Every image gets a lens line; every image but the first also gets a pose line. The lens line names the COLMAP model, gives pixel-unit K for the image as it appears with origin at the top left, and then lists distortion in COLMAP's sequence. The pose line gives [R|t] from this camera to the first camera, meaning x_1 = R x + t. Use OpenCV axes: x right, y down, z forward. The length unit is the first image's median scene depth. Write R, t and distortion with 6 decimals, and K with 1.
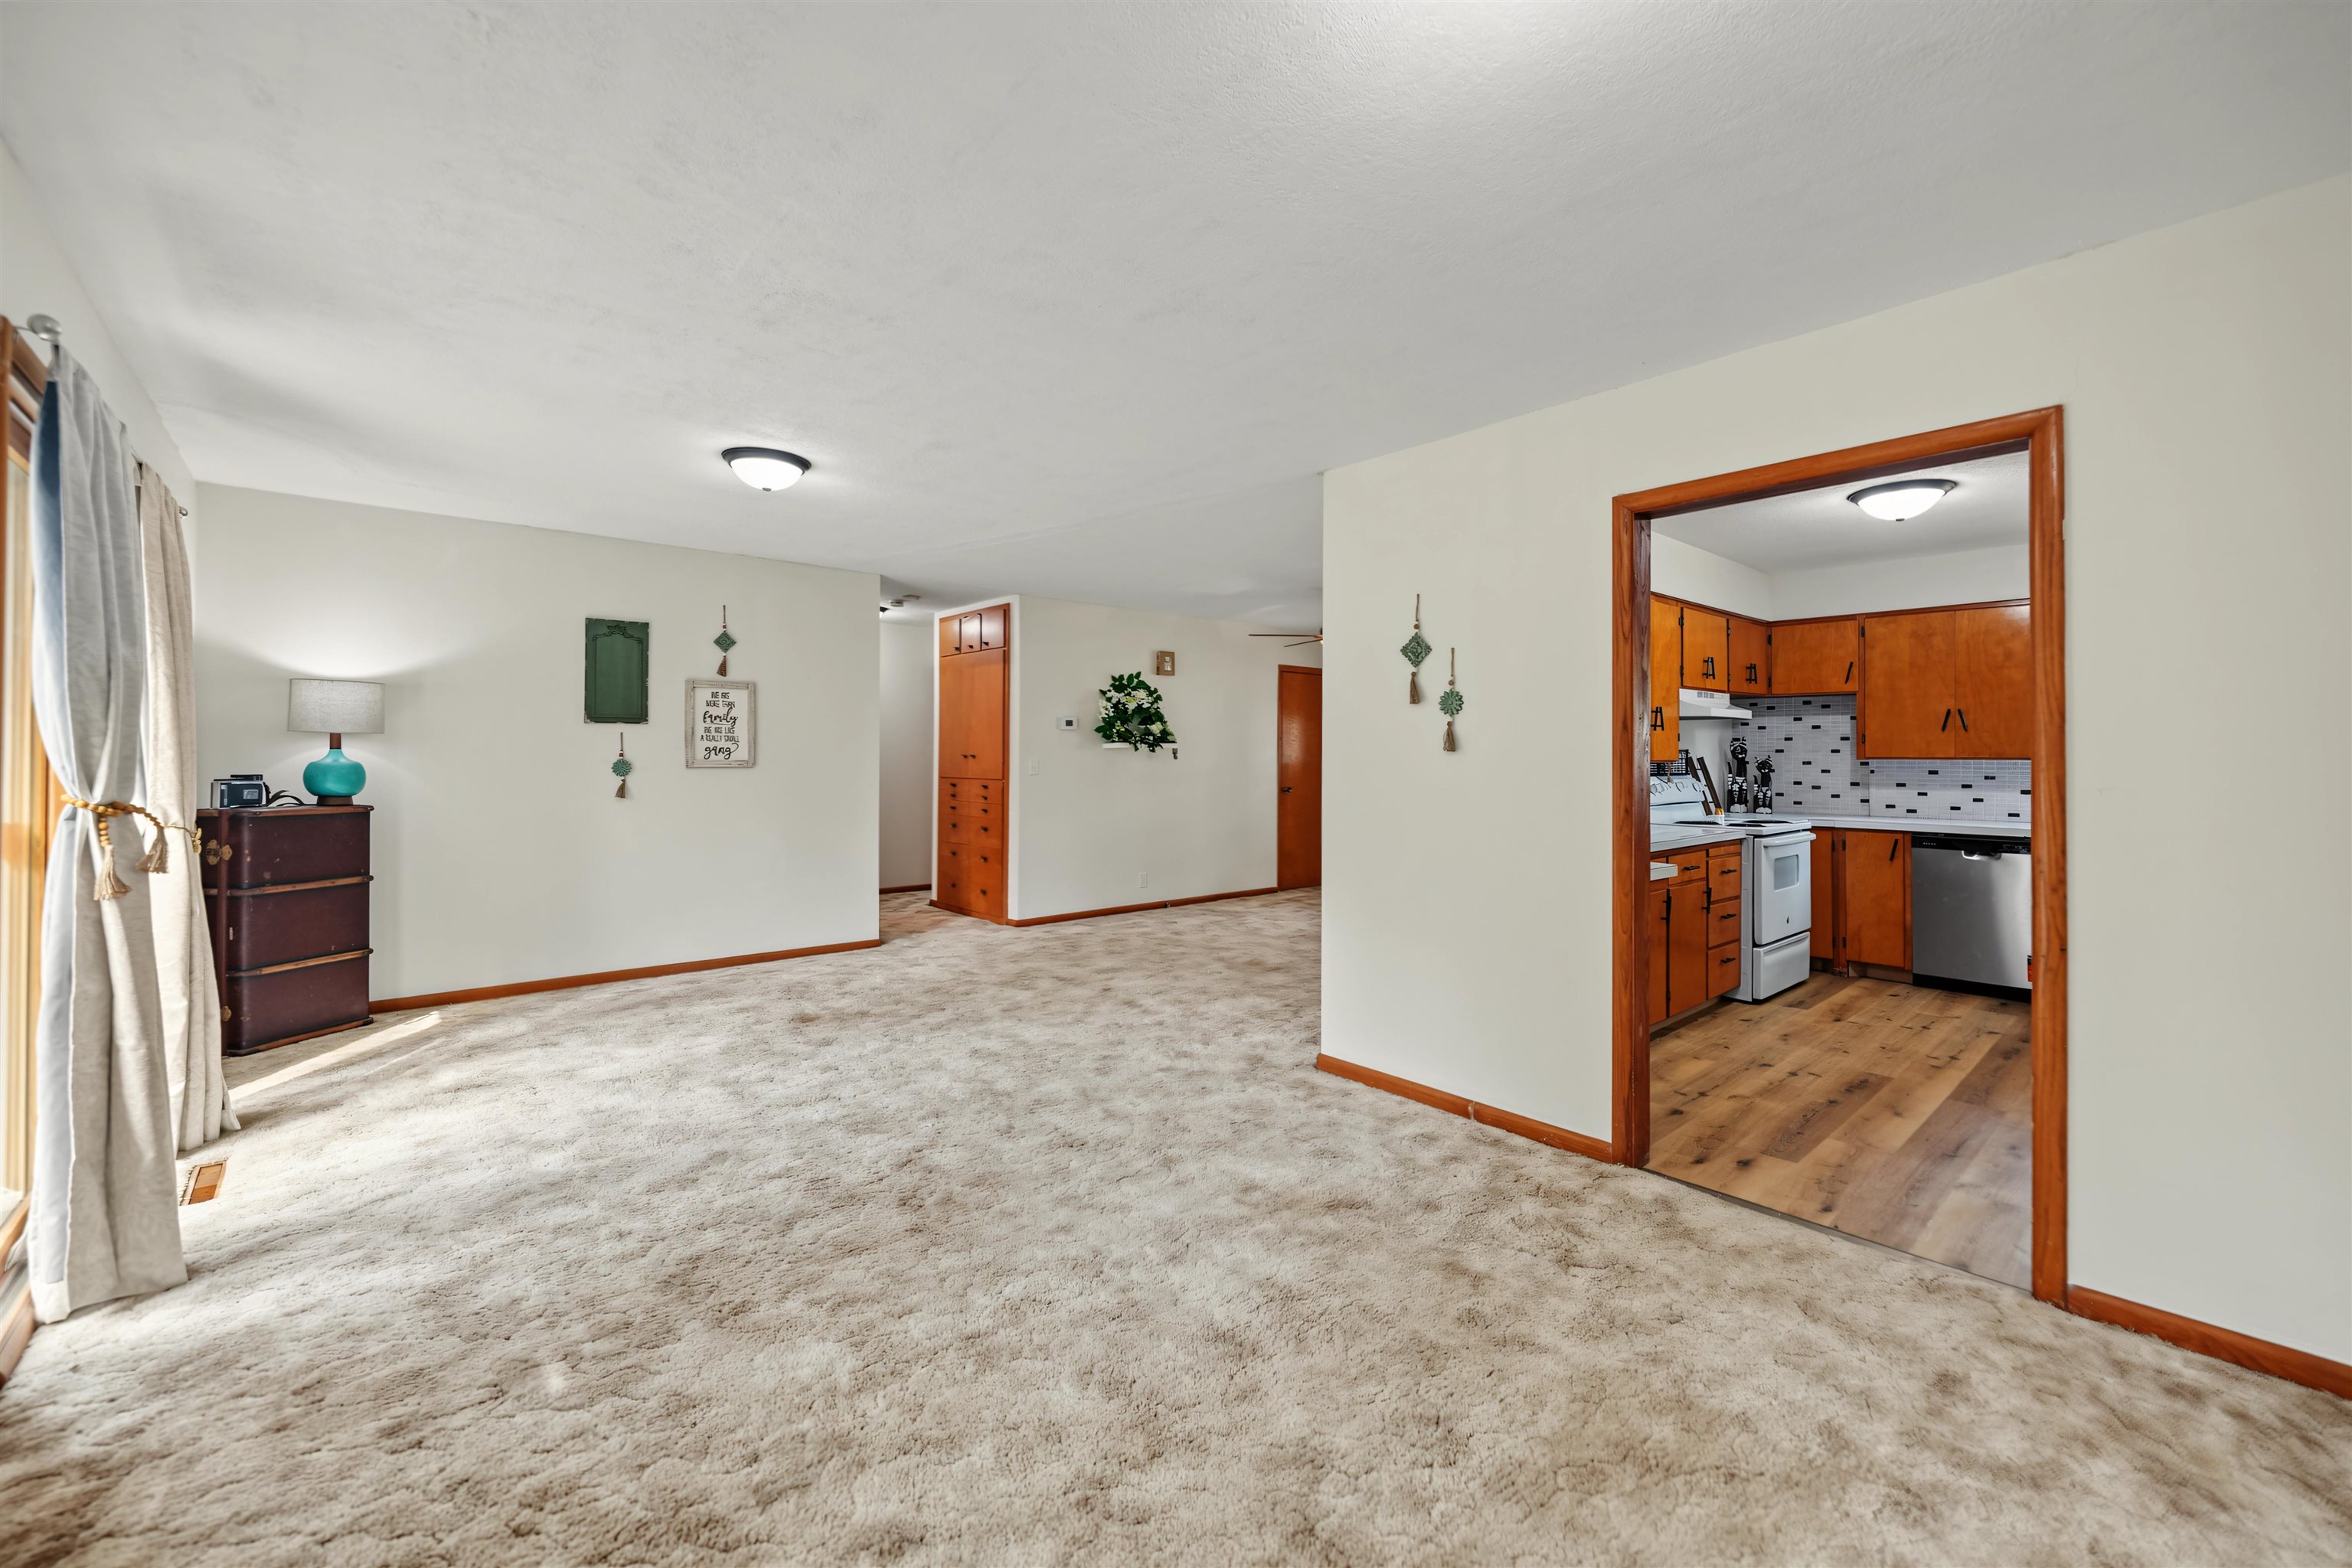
lens RADIAL K [[943.5, 0, 1187.4], [0, 943.5, 750.5], [0, 0, 1]] dist [-0.001639, -0.000686]
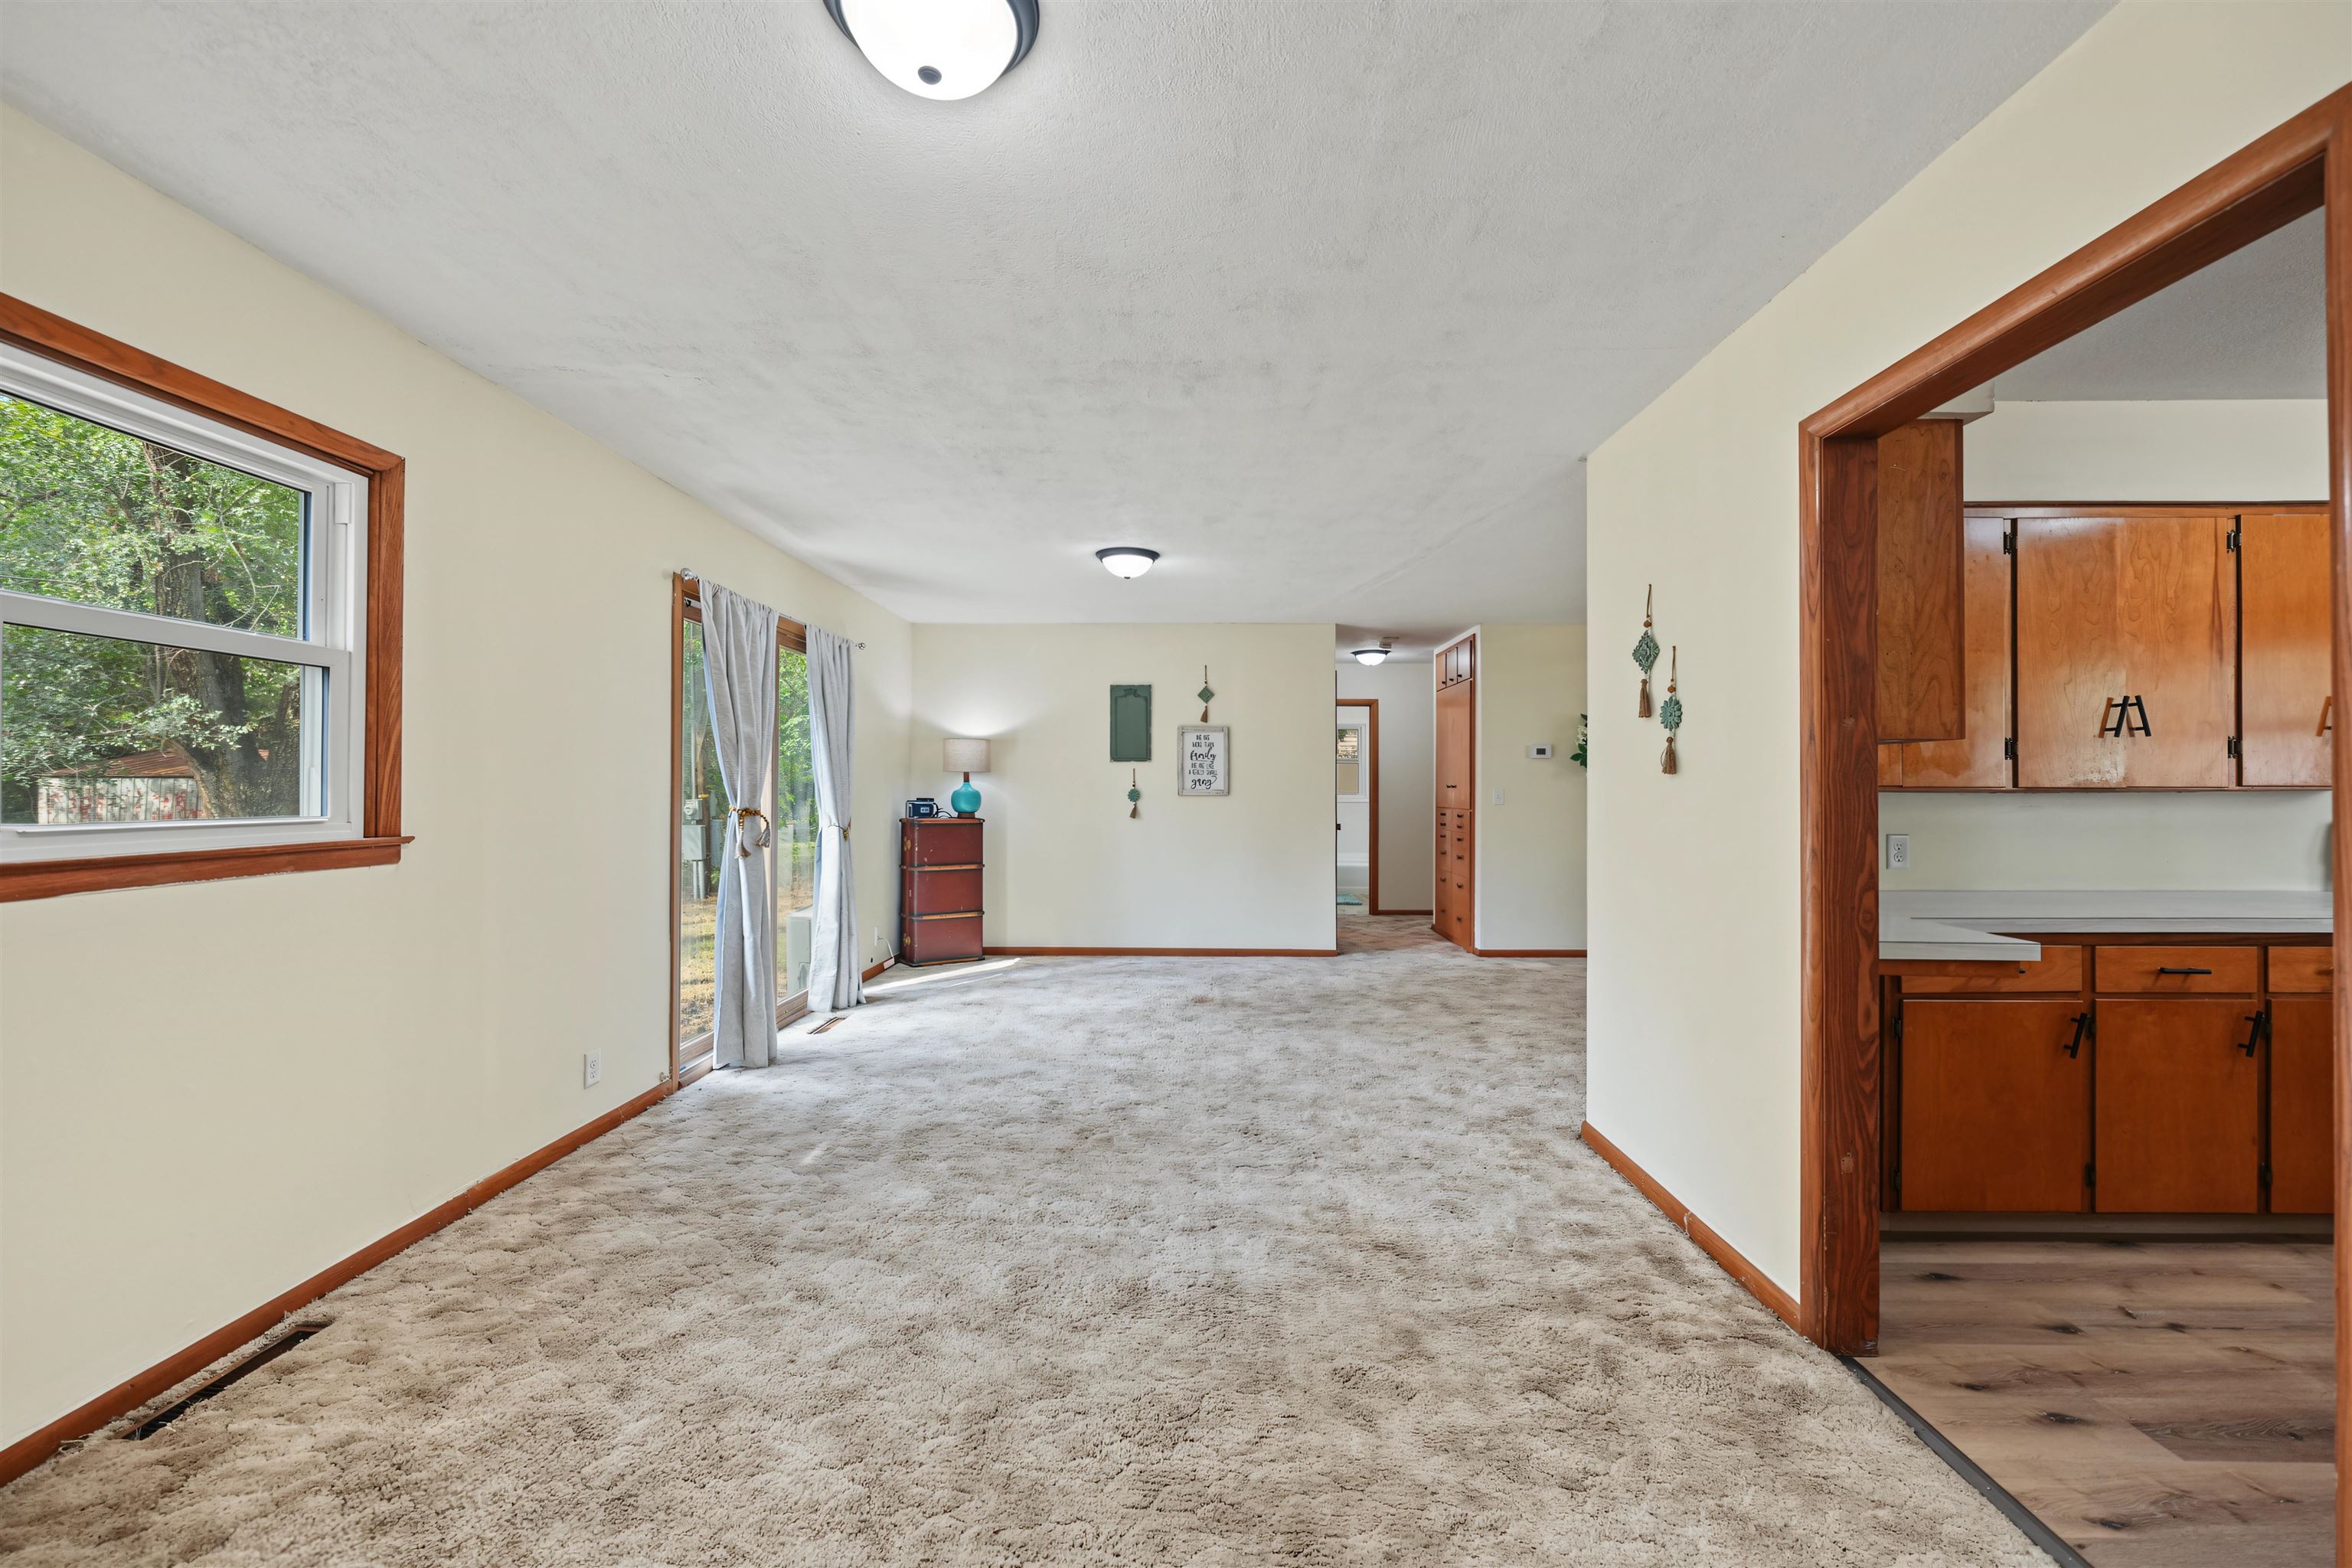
lens RADIAL K [[924.5, 0, 1191.0], [0, 924.5, 784.5], [0, 0, 1]] dist [-0.002024, 0.000029]
pose [[0.742187, -0.005378, -0.670172, 0.412014], [0.005139, 0.999984, -0.002333, 0.008006], [0.670173, -0.001712, 0.742203, 0.109233]]
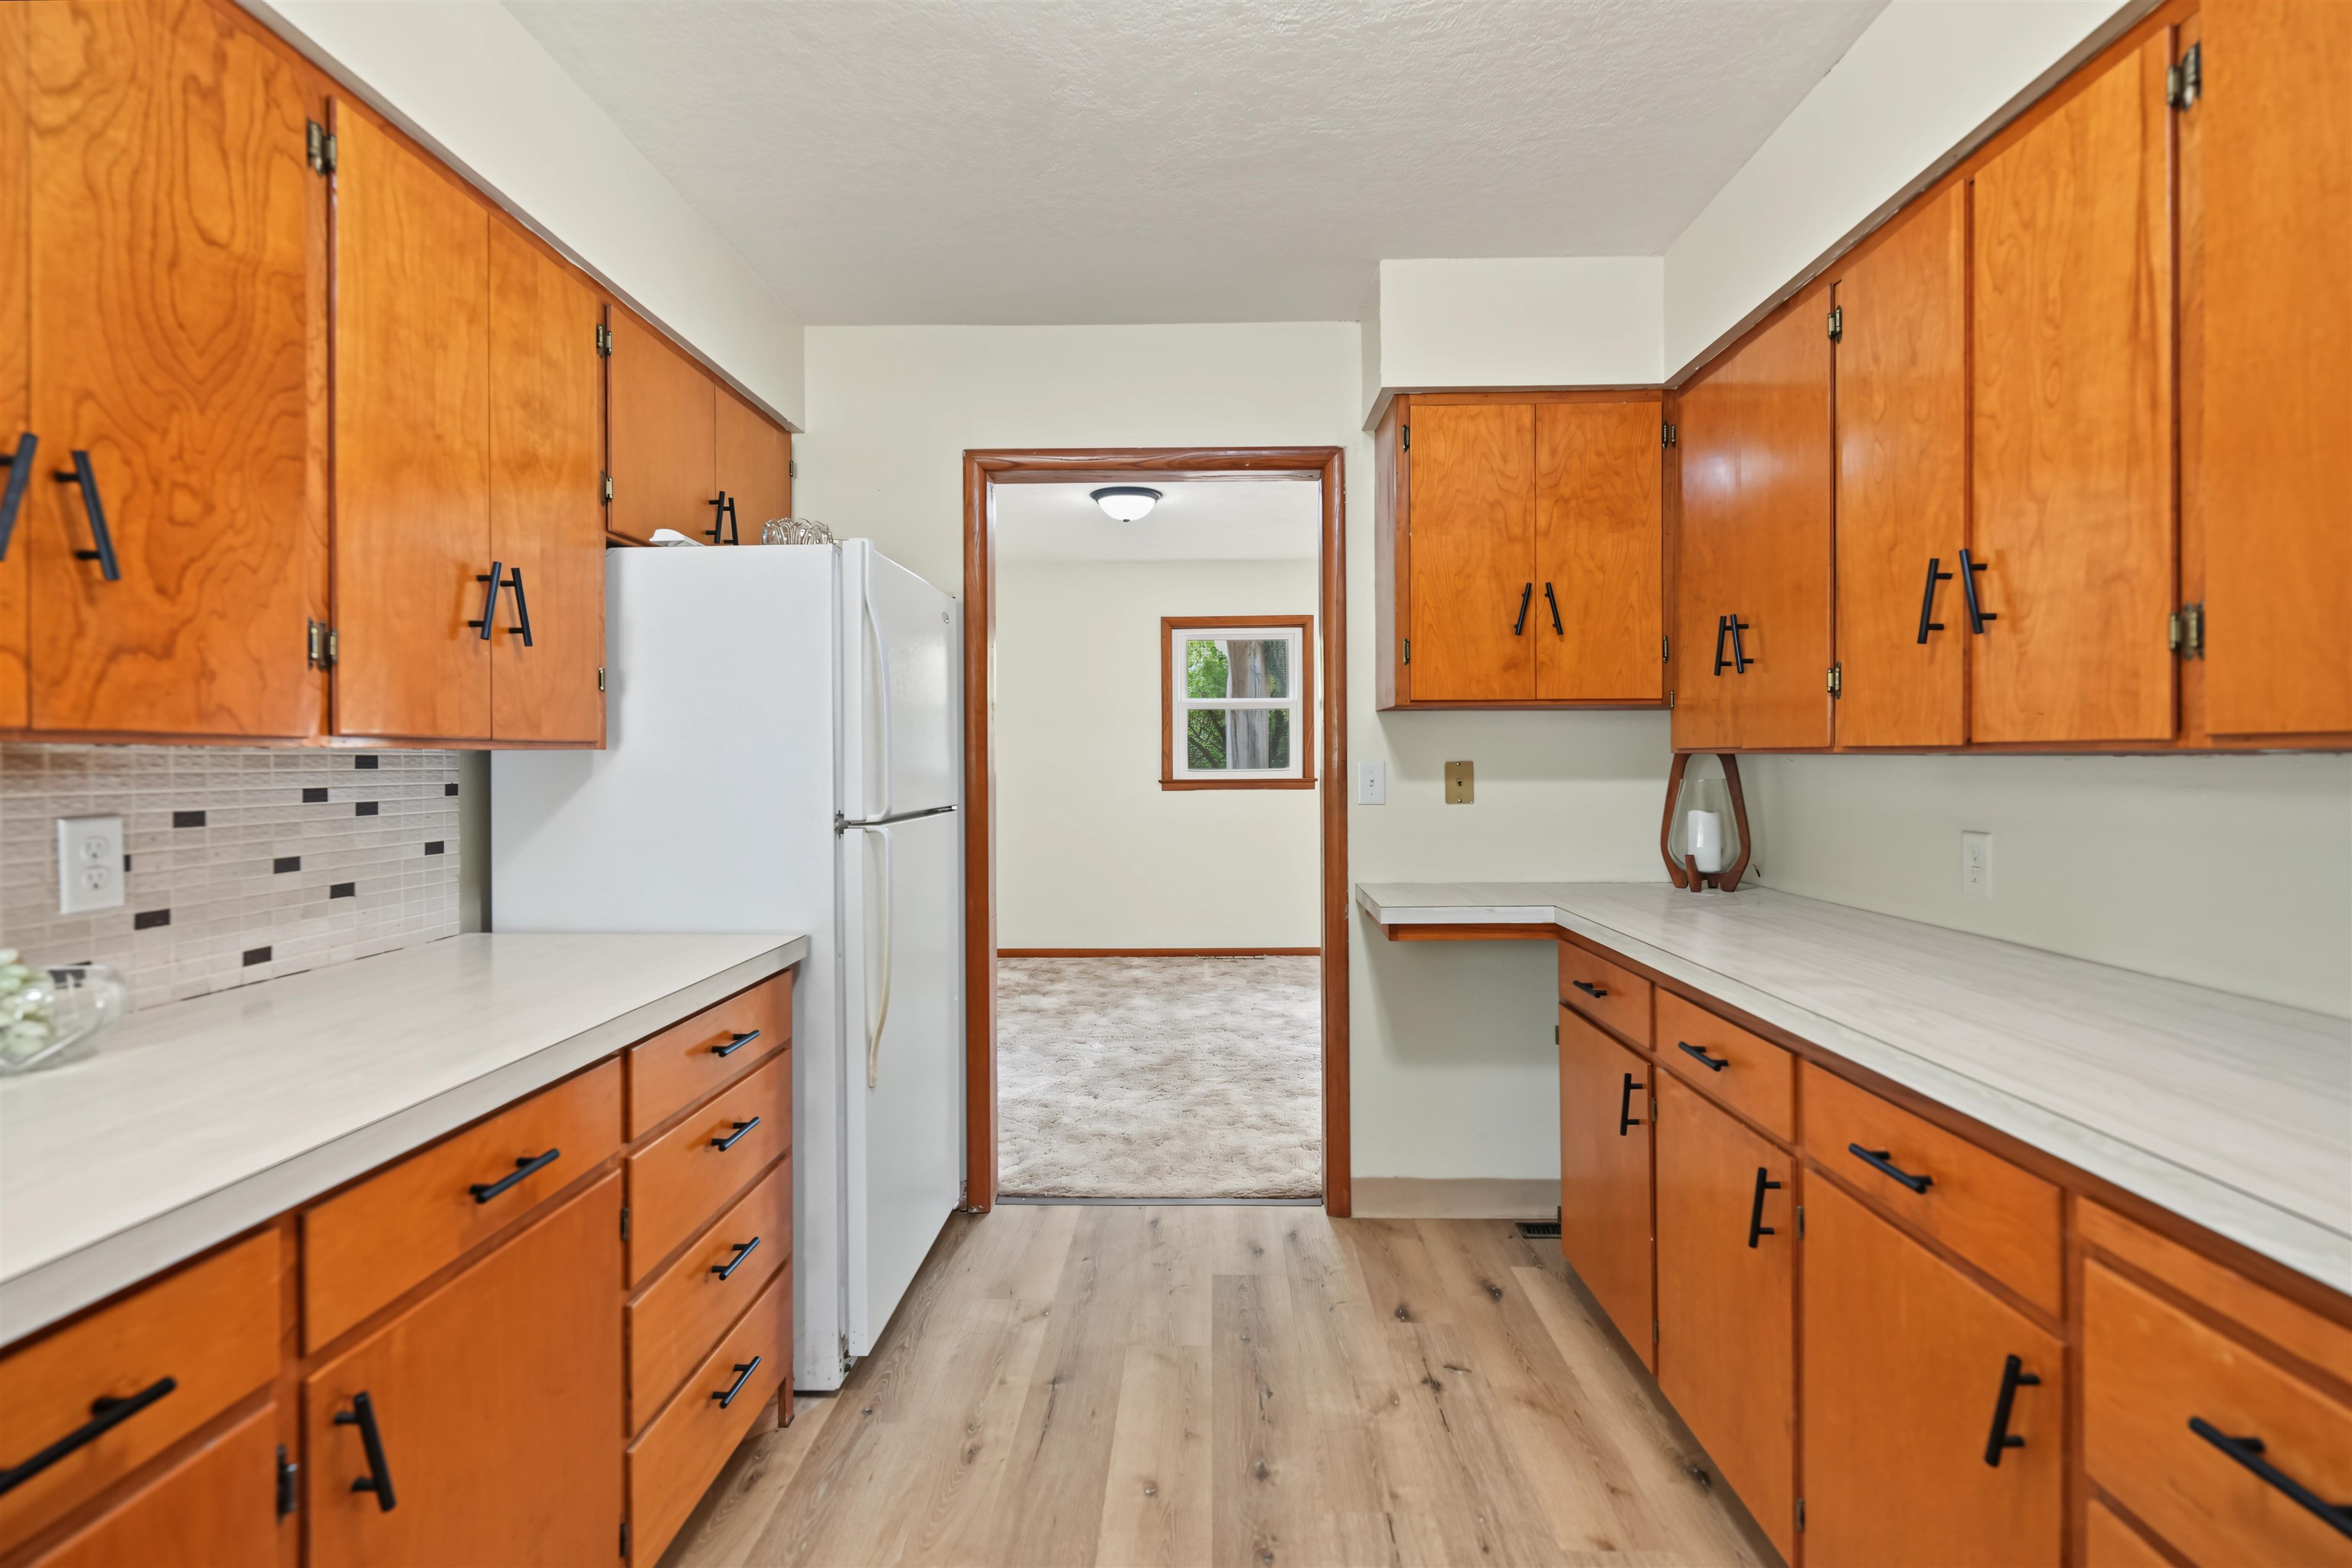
lens RADIAL K [[1078.8, 0, 1176.3], [0, 1078.8, 760.0], [0, 0, 1]] dist [-0.002382, -0.000320]
pose [[-0.685915, 0.001531, -0.727680, 0.937016], [0.008362, 0.999948, -0.005778, 0.017621], [0.727634, -0.010048, -0.685892, 1.138257]]
